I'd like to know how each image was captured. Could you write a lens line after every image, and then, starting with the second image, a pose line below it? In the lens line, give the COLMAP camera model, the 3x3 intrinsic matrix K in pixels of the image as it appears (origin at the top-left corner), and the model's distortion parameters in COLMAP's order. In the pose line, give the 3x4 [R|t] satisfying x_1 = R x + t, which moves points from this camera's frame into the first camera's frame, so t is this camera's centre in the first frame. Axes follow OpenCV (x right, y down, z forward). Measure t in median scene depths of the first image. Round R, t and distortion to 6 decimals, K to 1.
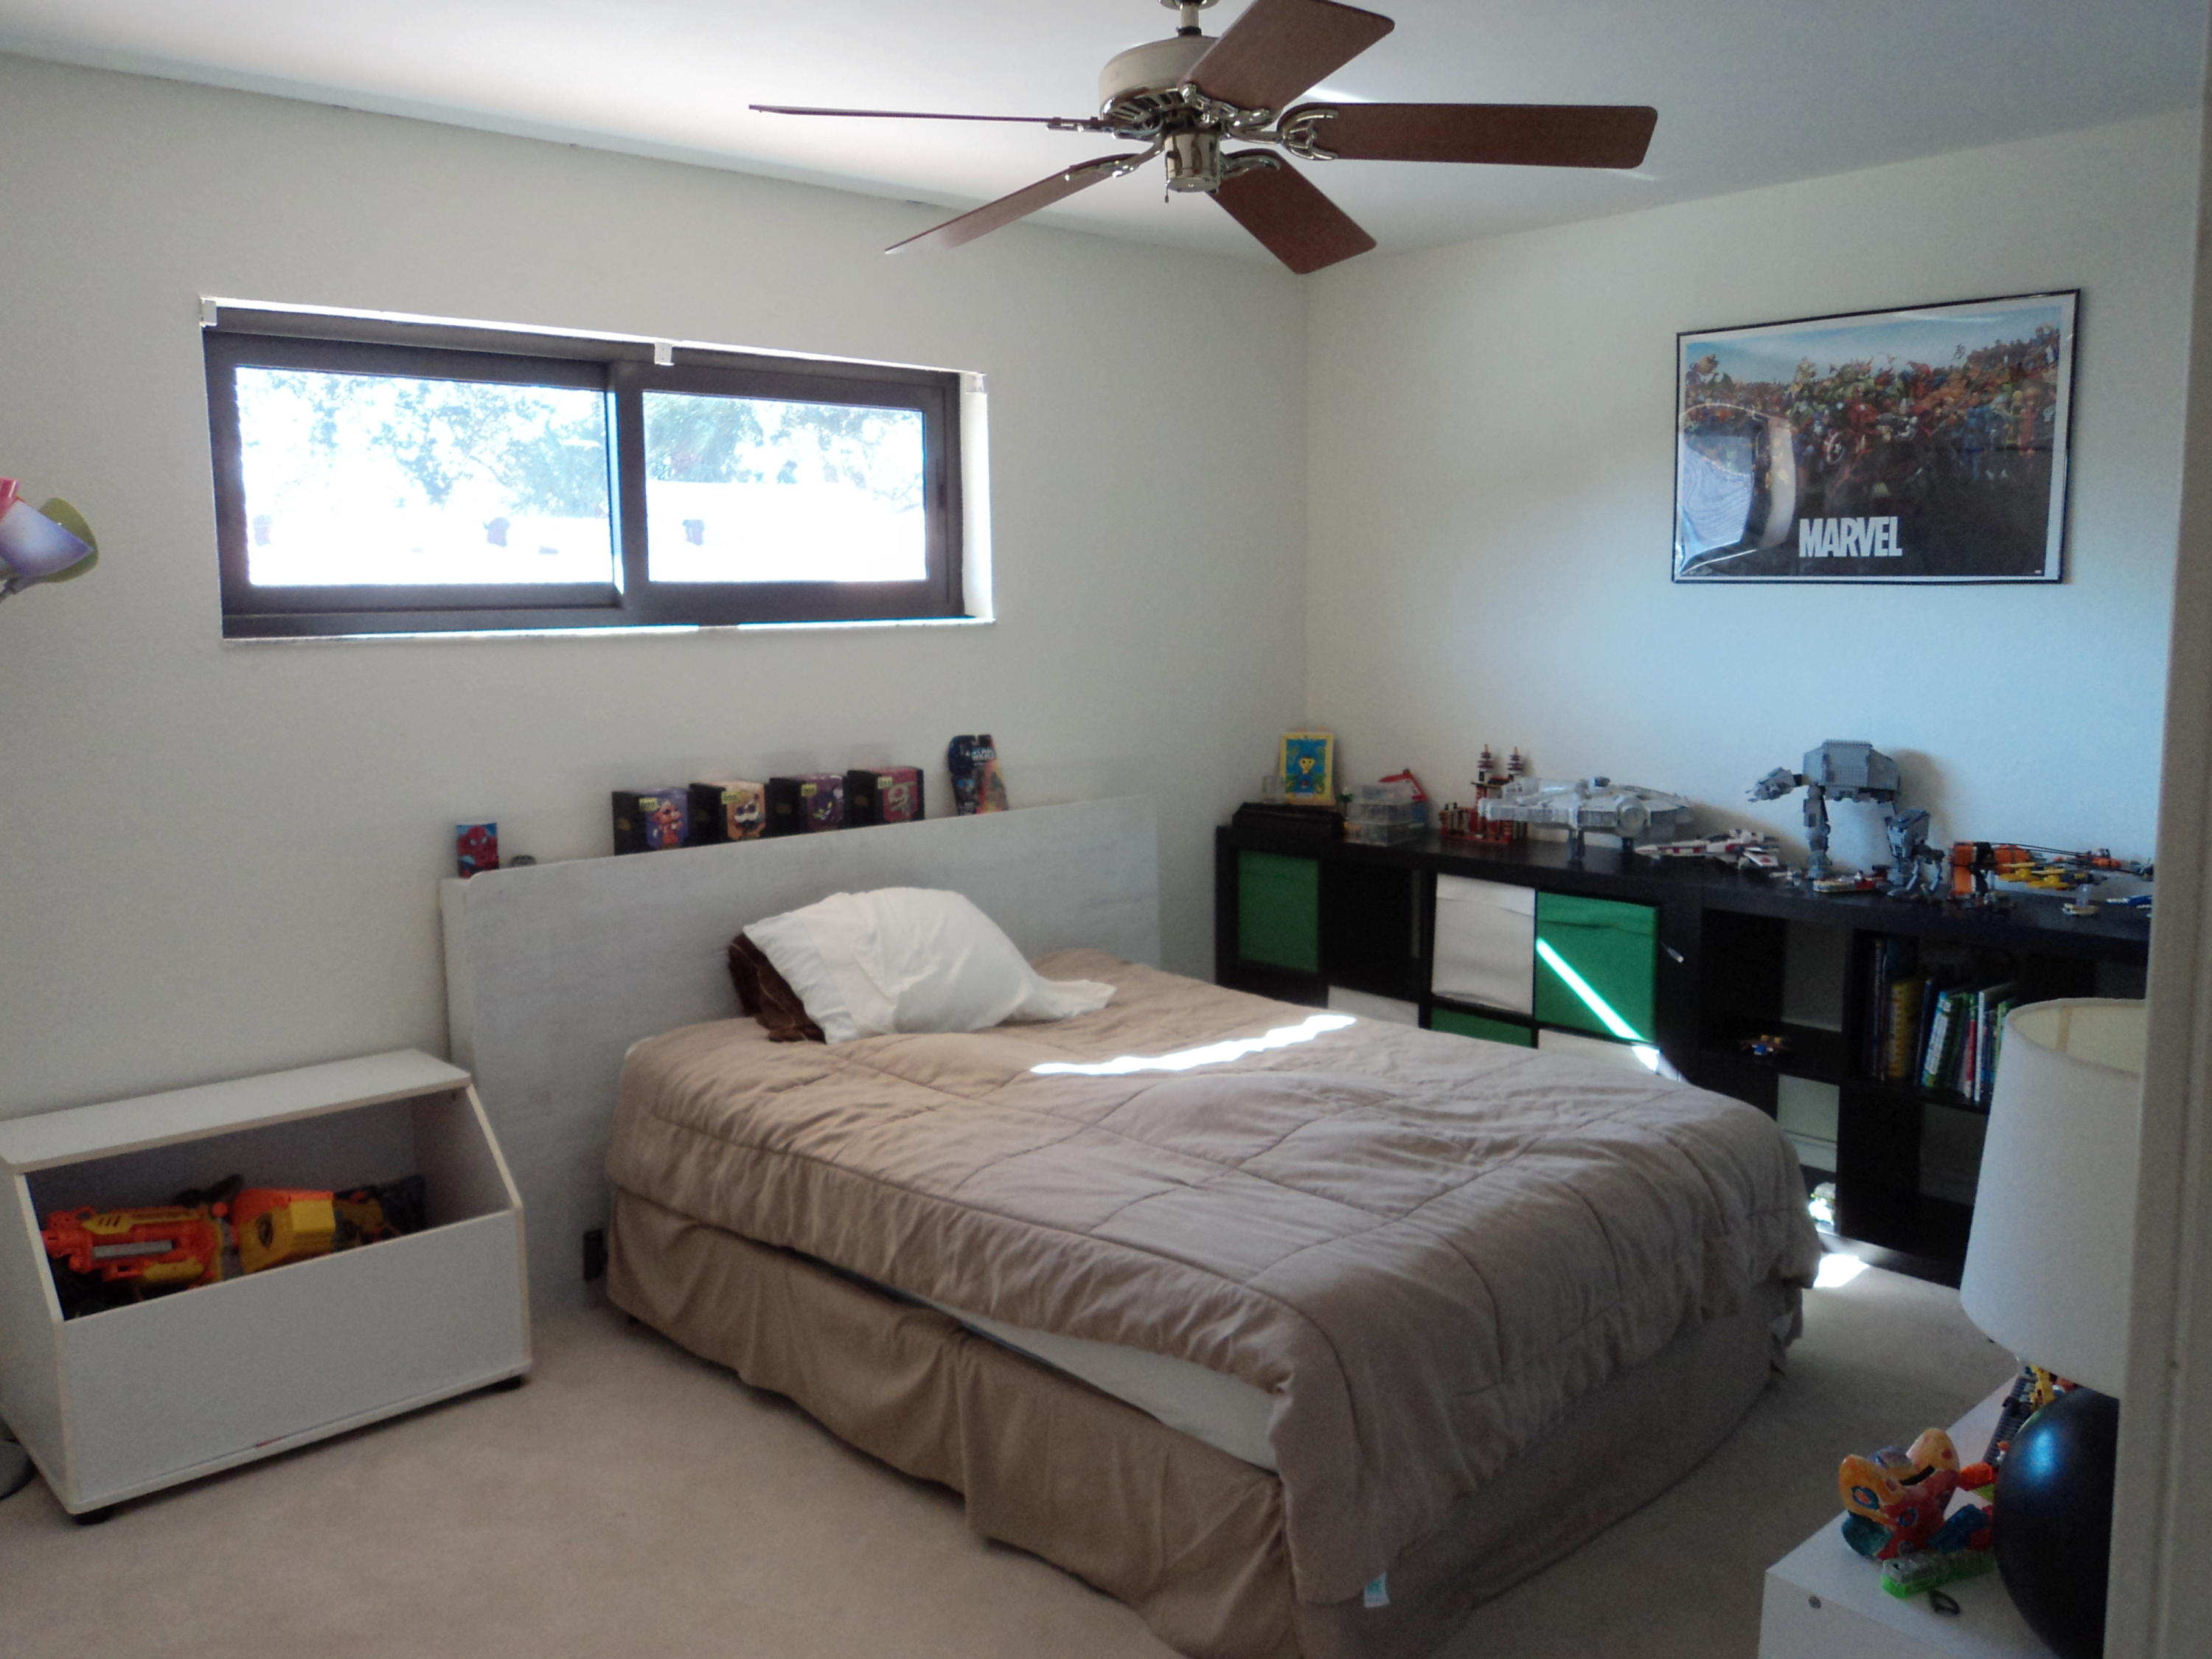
lens RADIAL K [[1790.3, 0, 1096.1], [0, 1790.3, 819.3], [0, 0, 1]] dist [-0.011709, -0.002067]
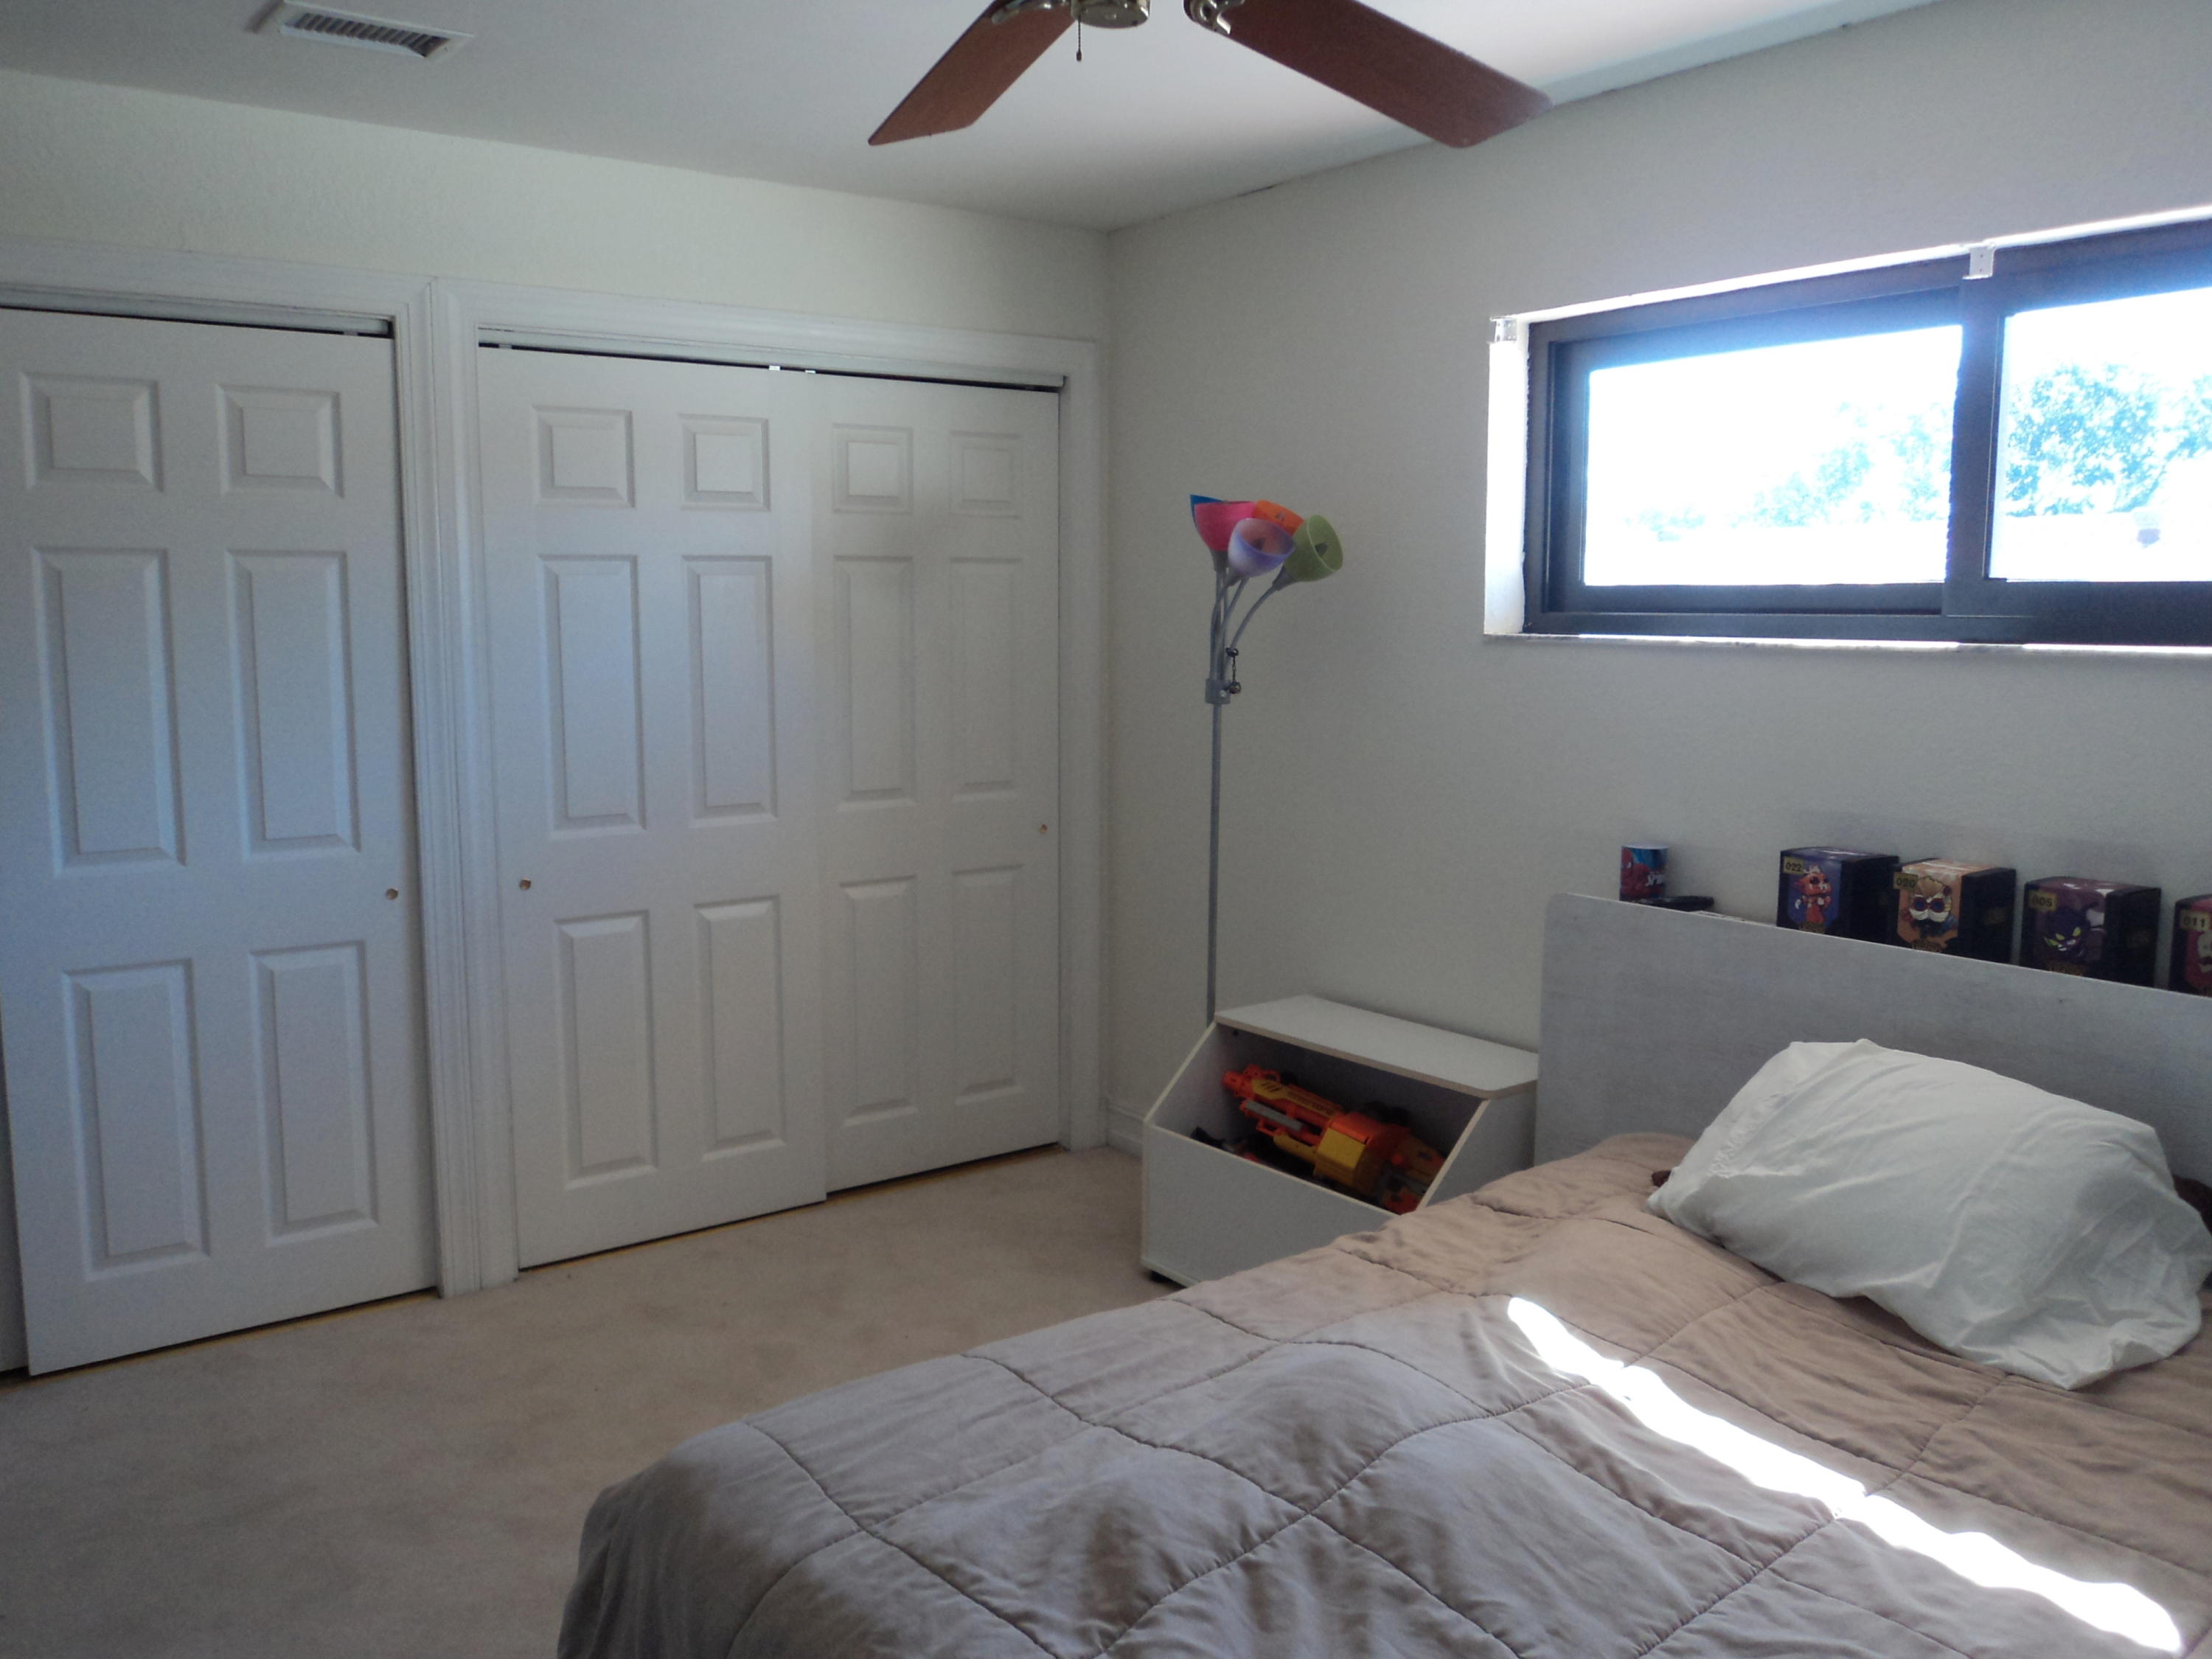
lens RADIAL K [[1790.3, 0, 1096.1], [0, 1790.3, 819.3], [0, 0, 1]] dist [-0.011709, -0.002067]
pose [[-0.105402, 0.127865, -0.986175, 0.529051], [-0.129804, 0.981445, 0.141126, -0.095541], [0.985922, 0.142884, -0.086849, 0.742962]]
